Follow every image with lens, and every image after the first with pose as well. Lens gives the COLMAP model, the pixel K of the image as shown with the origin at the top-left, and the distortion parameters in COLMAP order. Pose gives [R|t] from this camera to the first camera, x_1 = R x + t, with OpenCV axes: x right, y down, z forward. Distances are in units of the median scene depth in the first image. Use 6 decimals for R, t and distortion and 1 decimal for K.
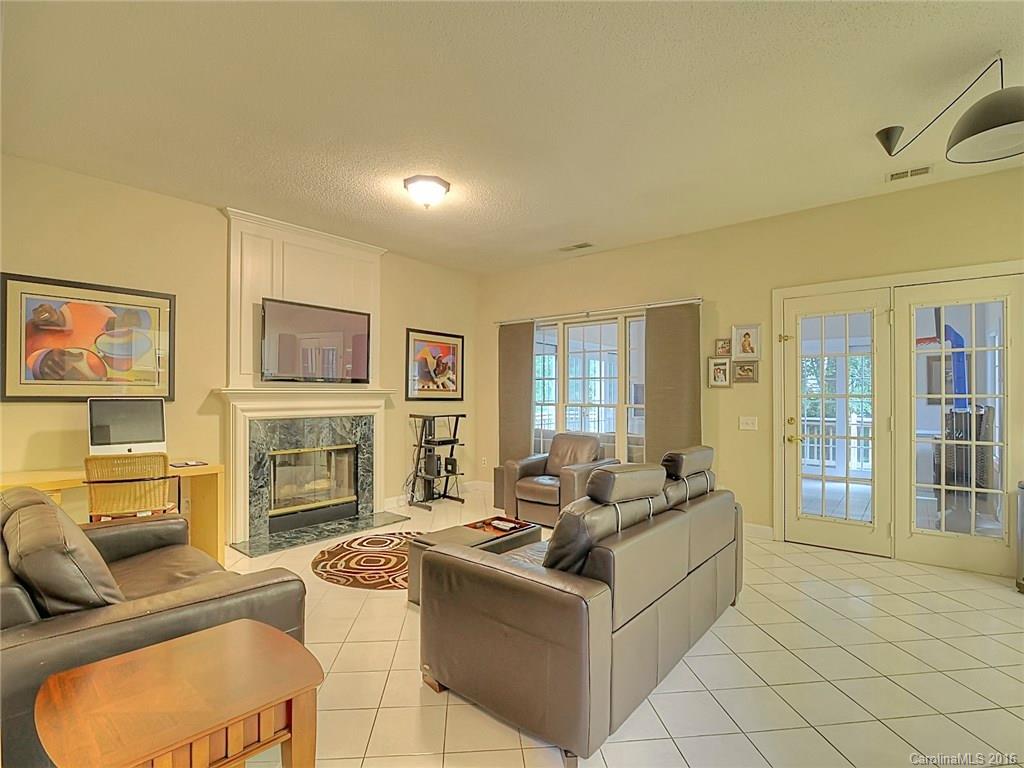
lens RADIAL K [[492.1, 0, 511.9], [0, 492.1, 393.6], [0, 0, 1]] dist [0.003612, -0.000583]
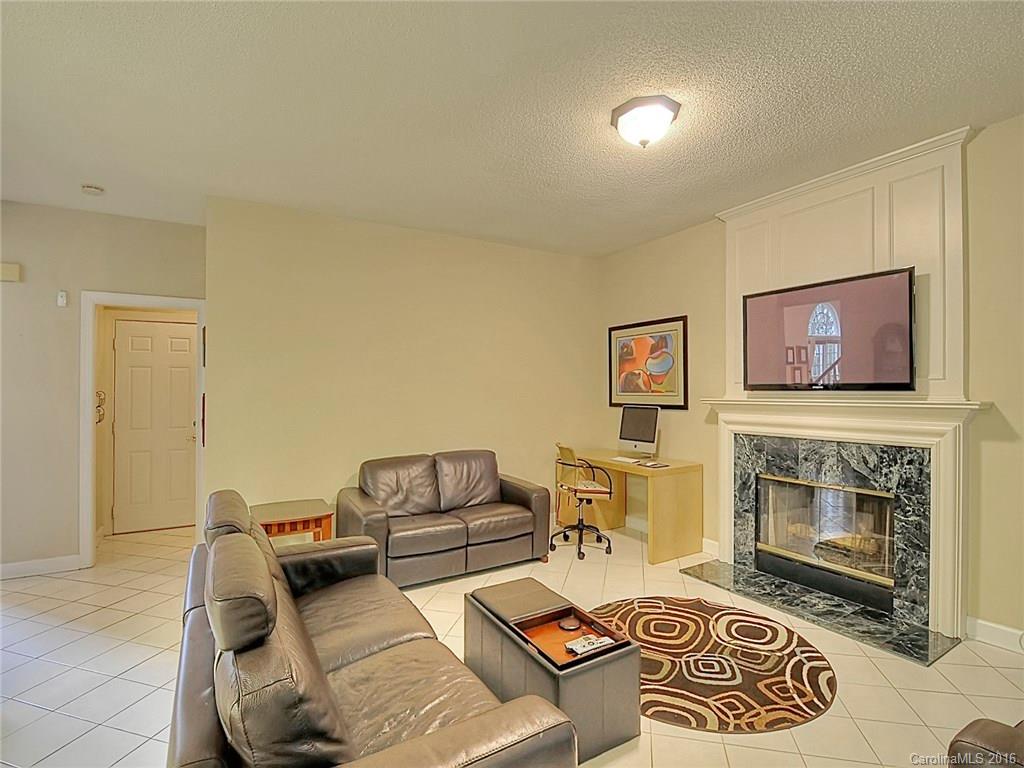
lens RADIAL K [[492.1, 0, 513.3], [0, 492.1, 382.9], [0, 0, 1]] dist [0.003612, -0.000583]
pose [[-0.302304, -0.013226, -0.953120, 0.412221], [0.006021, 0.999857, -0.015784, -0.024961], [0.953193, -0.010510, -0.302181, 0.787833]]
